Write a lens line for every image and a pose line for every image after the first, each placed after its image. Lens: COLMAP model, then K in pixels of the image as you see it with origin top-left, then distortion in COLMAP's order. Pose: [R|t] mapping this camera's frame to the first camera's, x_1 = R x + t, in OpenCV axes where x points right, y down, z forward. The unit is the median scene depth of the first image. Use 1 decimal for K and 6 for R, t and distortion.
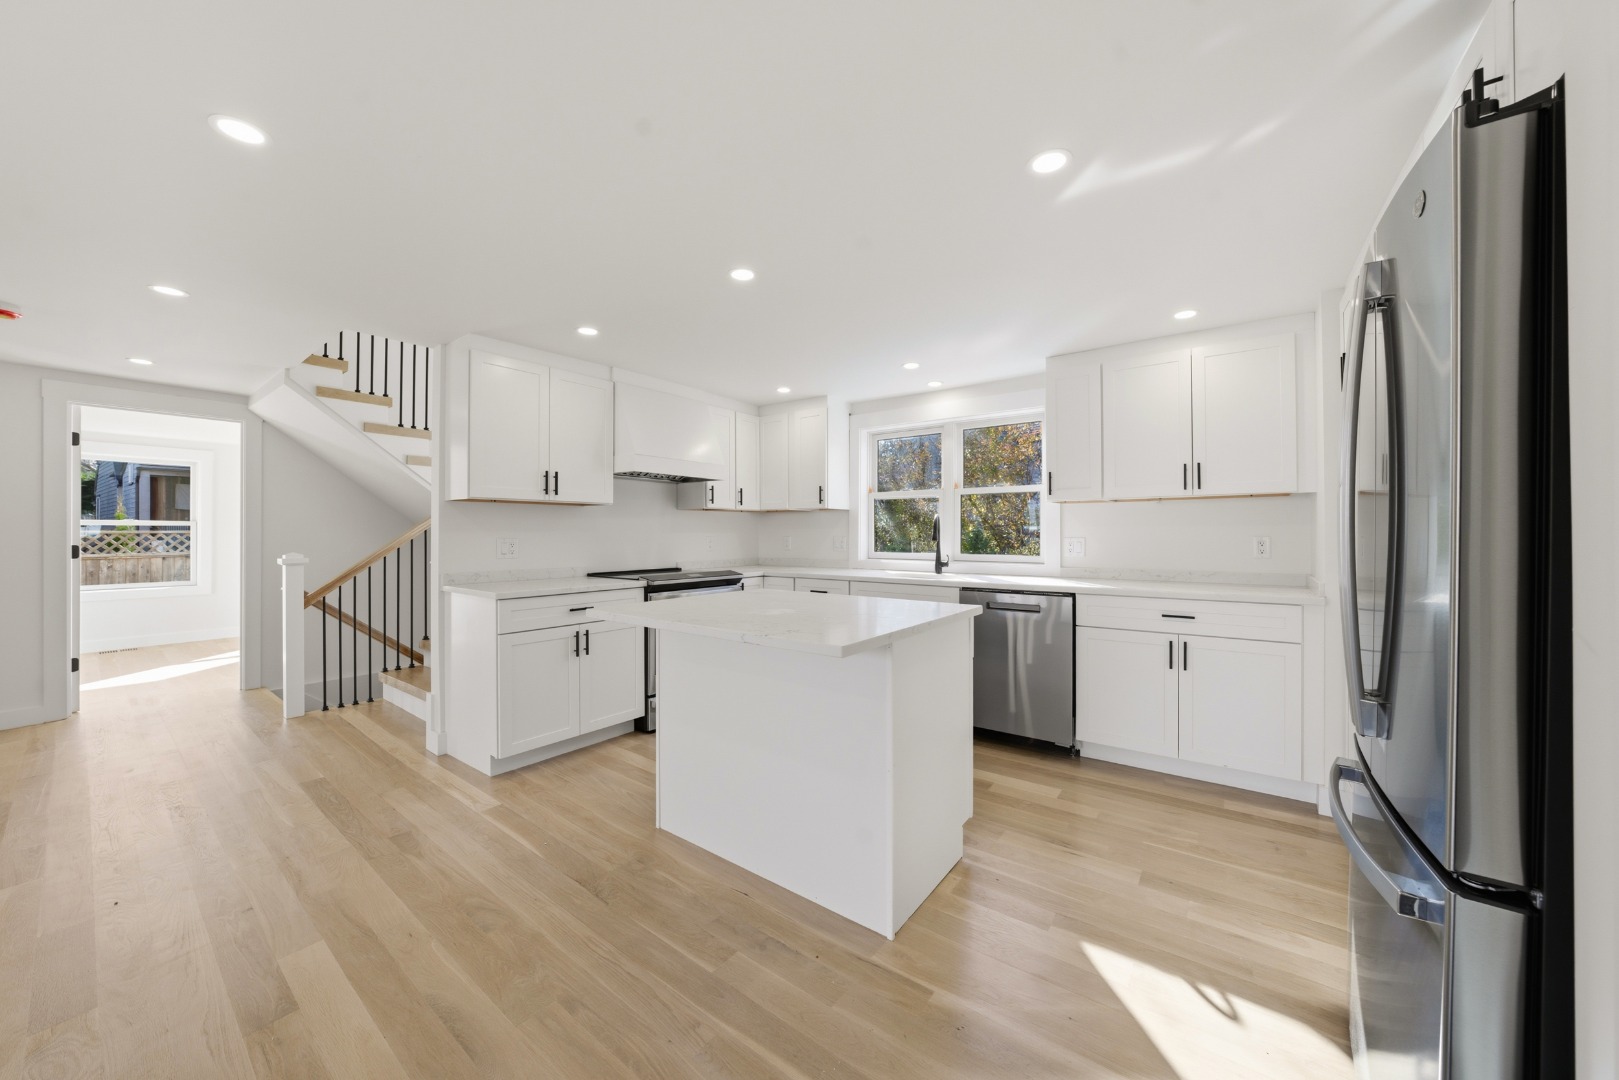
lens RADIAL K [[567.6, 0, 809.5], [0, 567.6, 540.0], [0, 0, 1]] dist [-0.014854, 0.000036]
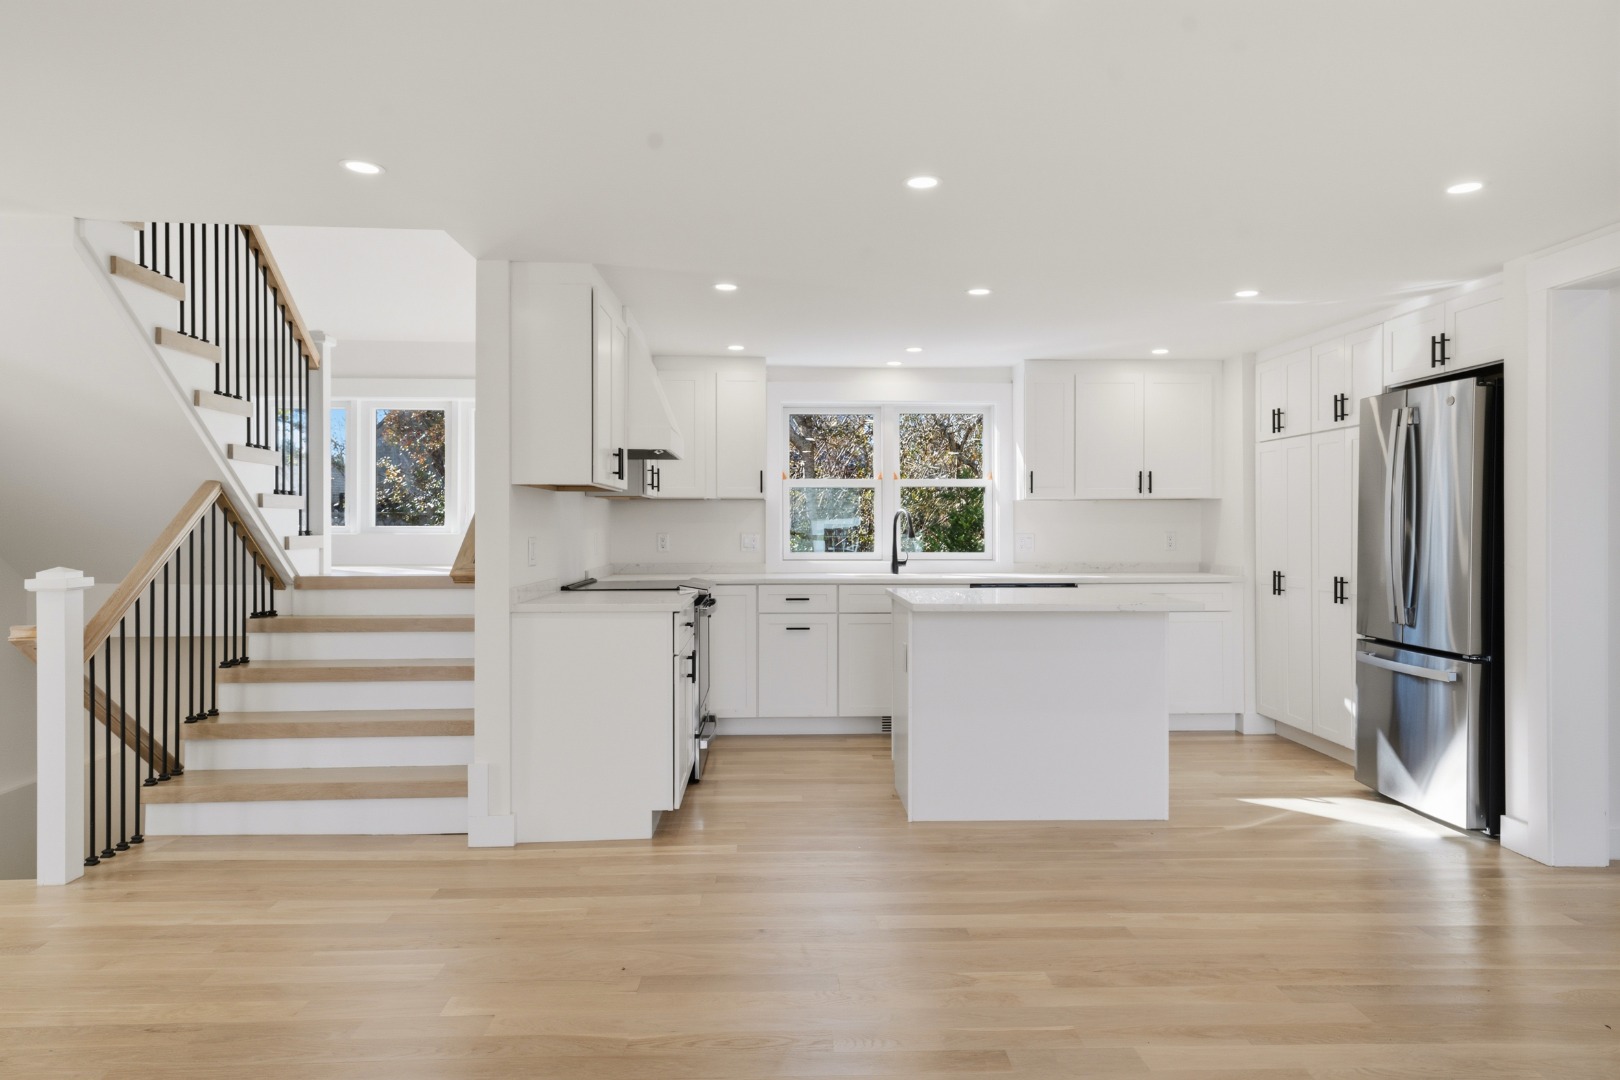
lens RADIAL K [[1036.5, 0, 810.0], [0, 1036.5, 540.0], [0, 0, 1]] dist [0.029545, -0.001318]
pose [[0.770335, -0.007581, 0.637594, -1.073409], [0.005994, 0.999971, 0.004647, -0.003529], [-0.637611, 0.000242, 0.770359, -0.215379]]
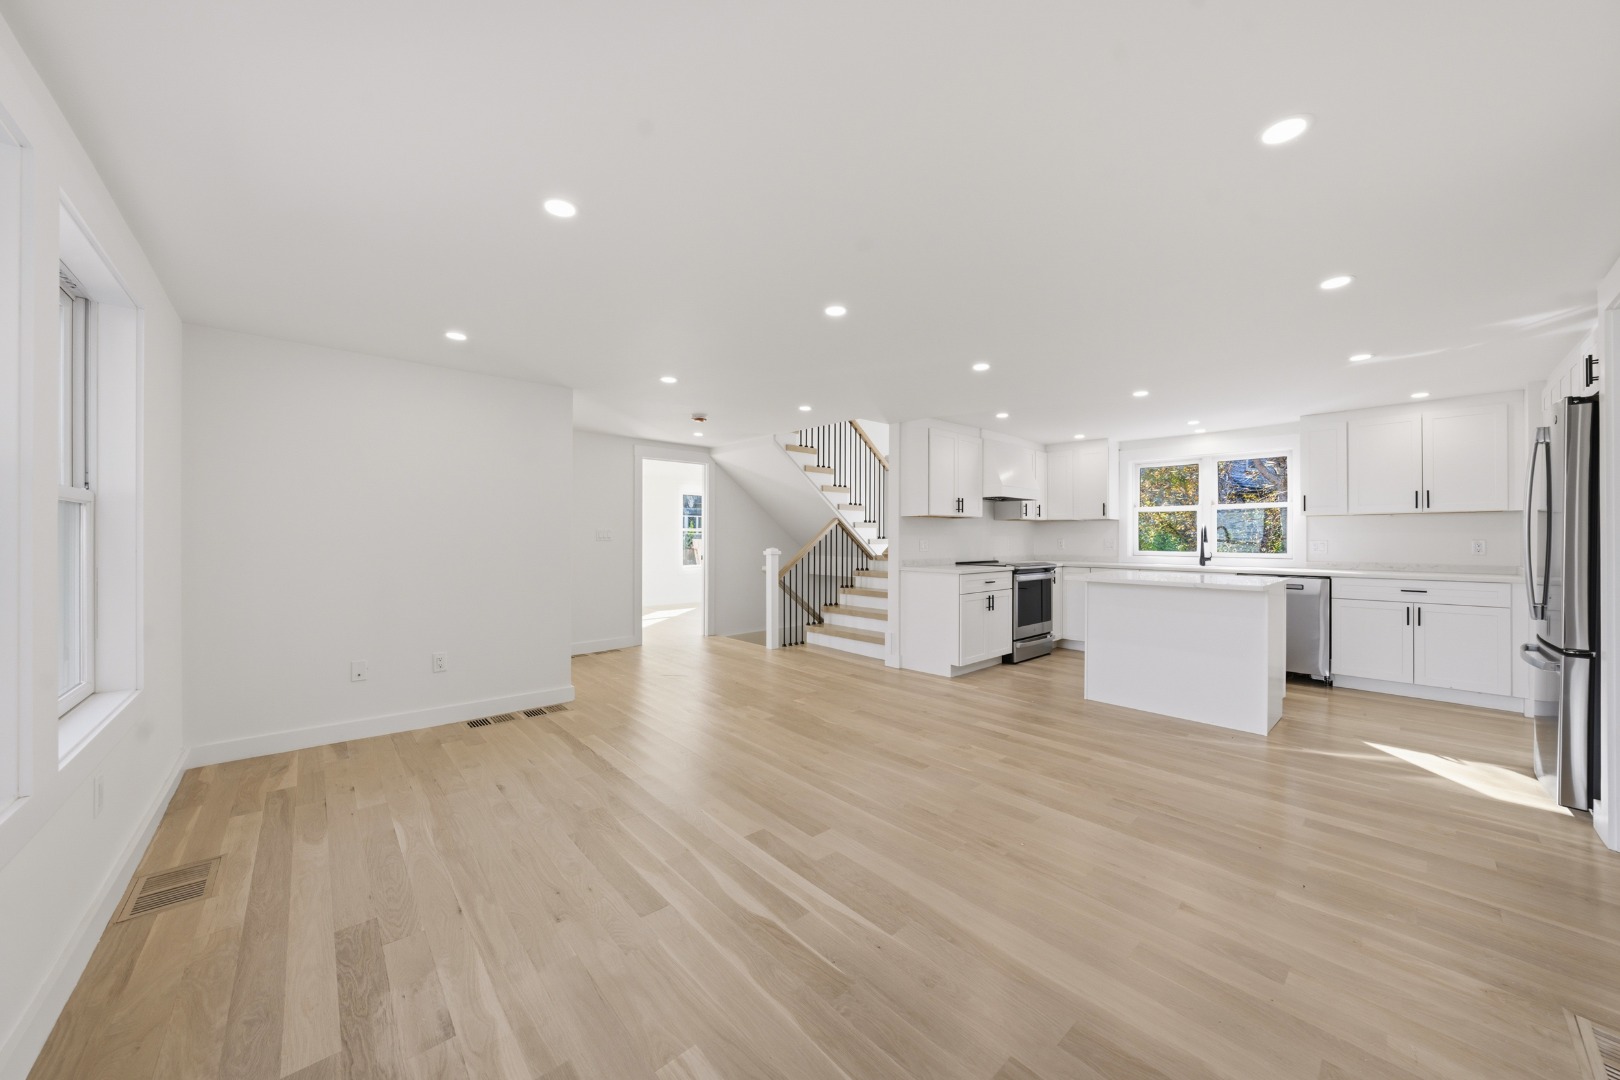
lens RADIAL K [[568.0, 0, 810.0], [0, 568.0, 540.0], [0, 0, 1]] dist [-0.014854, 0.000036]
pose [[0.983020, 0.003986, -0.183454, -0.544354], [-0.005073, 0.999972, -0.005459, 0.009649], [0.183427, 0.006297, 0.983013, -0.634981]]
